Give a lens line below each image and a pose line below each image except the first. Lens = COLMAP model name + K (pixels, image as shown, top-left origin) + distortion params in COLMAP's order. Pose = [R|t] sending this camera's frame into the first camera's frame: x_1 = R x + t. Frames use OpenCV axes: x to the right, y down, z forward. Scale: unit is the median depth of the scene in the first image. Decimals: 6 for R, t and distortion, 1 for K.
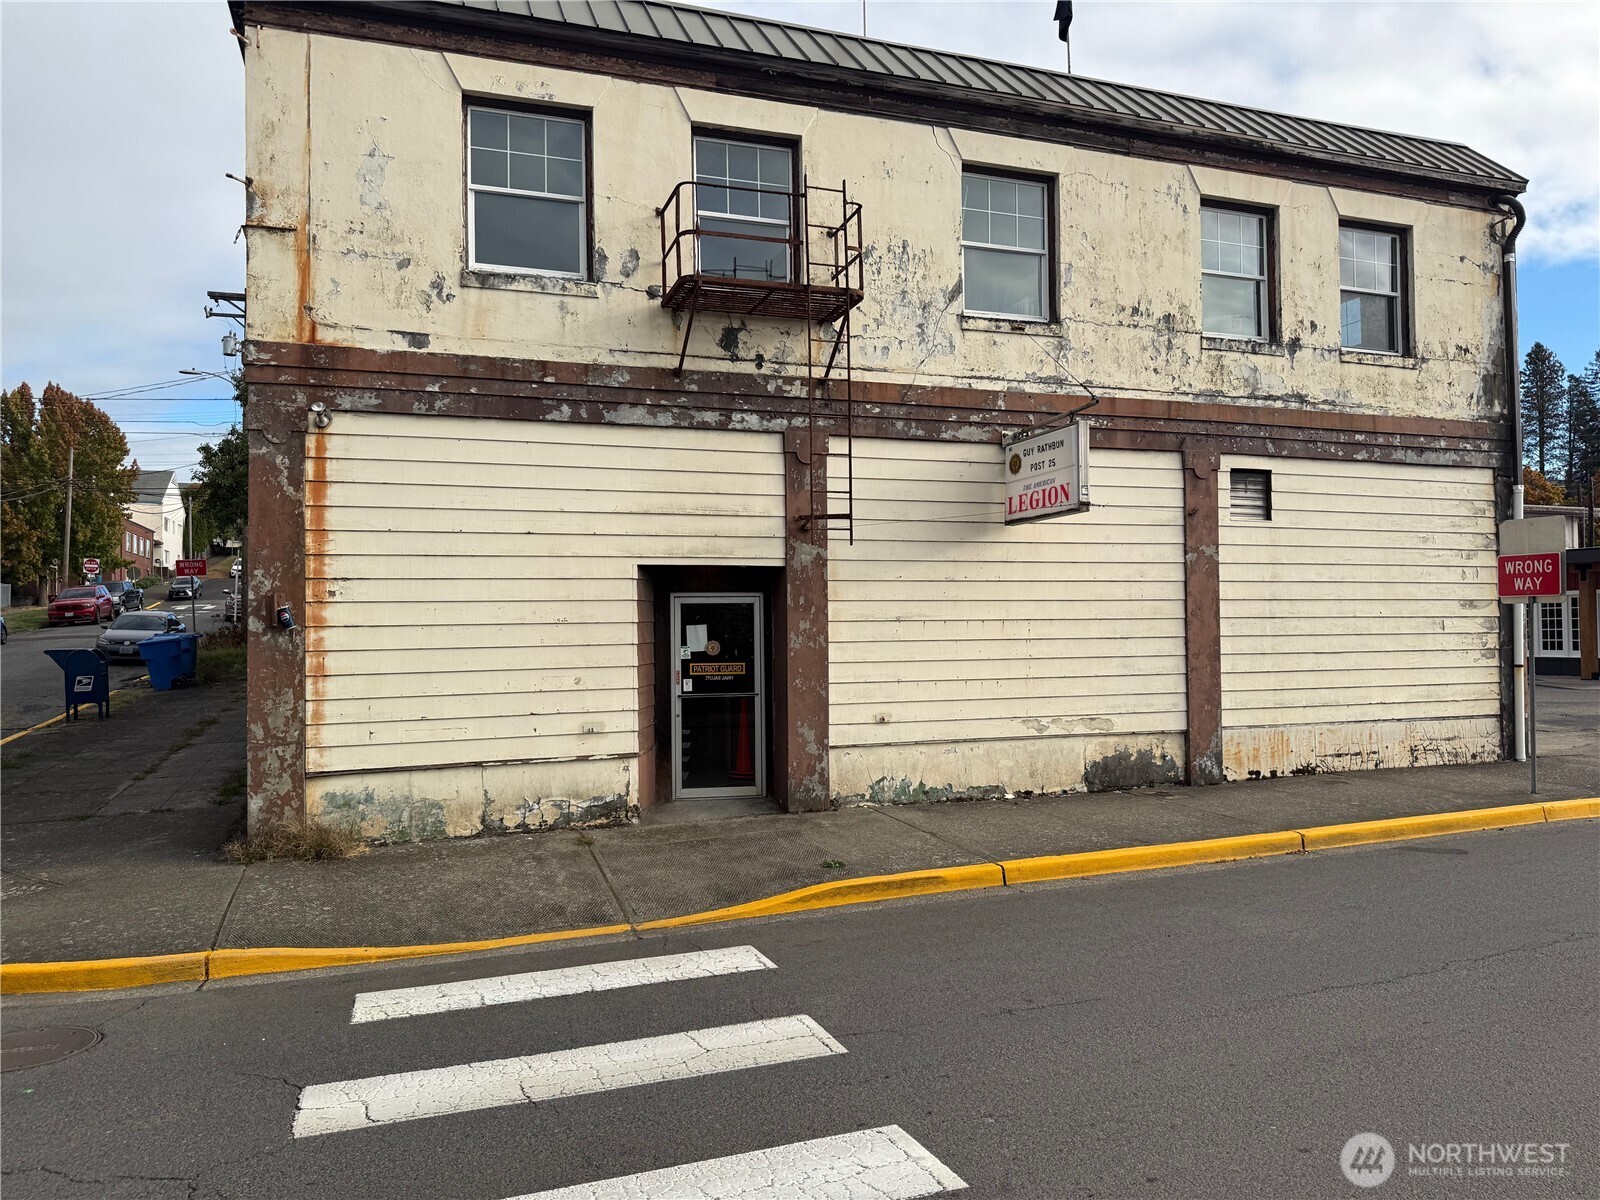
lens RADIAL K [[1124.8, 0, 793.8], [0, 1124.8, 609.4], [0, 0, 1]] dist [0.150504, -0.270334]
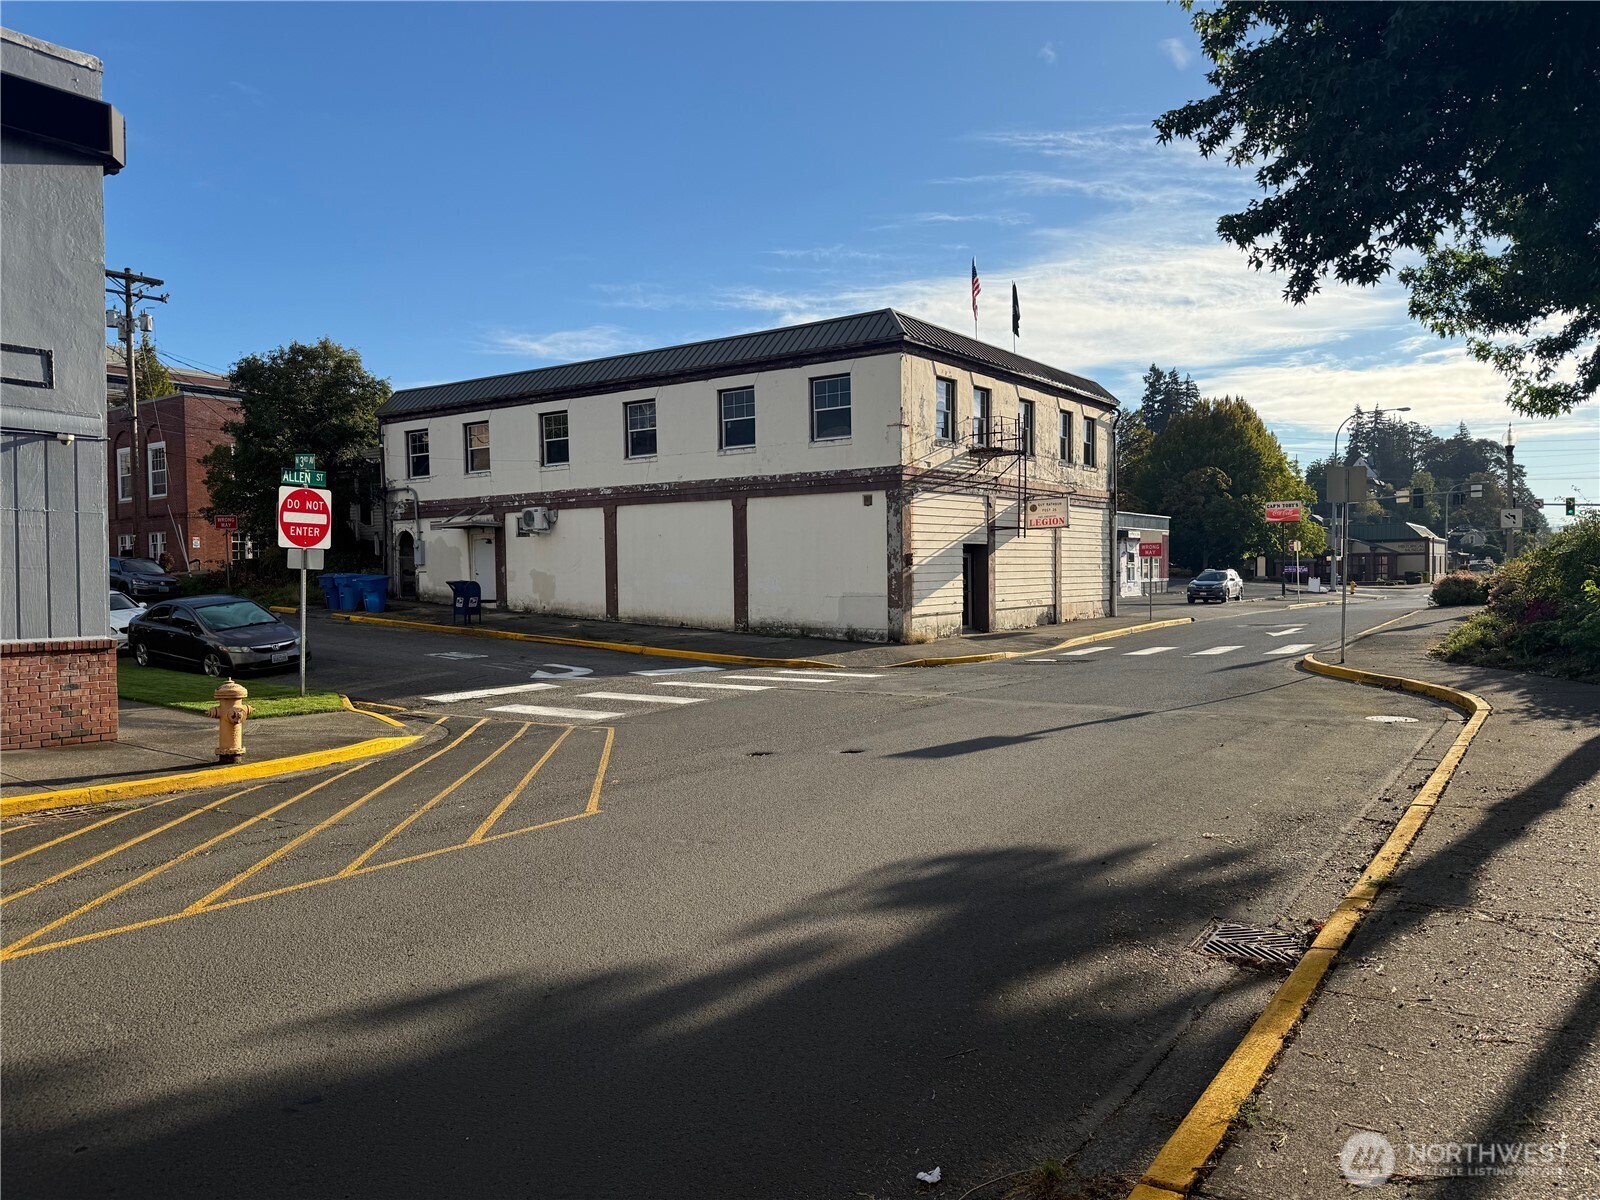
lens RADIAL K [[1124.8, 0, 793.8], [0, 1124.8, 609.4], [0, 0, 1]] dist [0.150504, -0.270334]
pose [[0.818983, -0.018900, 0.573506, -1.982399], [-0.006086, 0.999115, 0.041618, 0.009239], [-0.573785, -0.037575, 0.818143, -0.999199]]
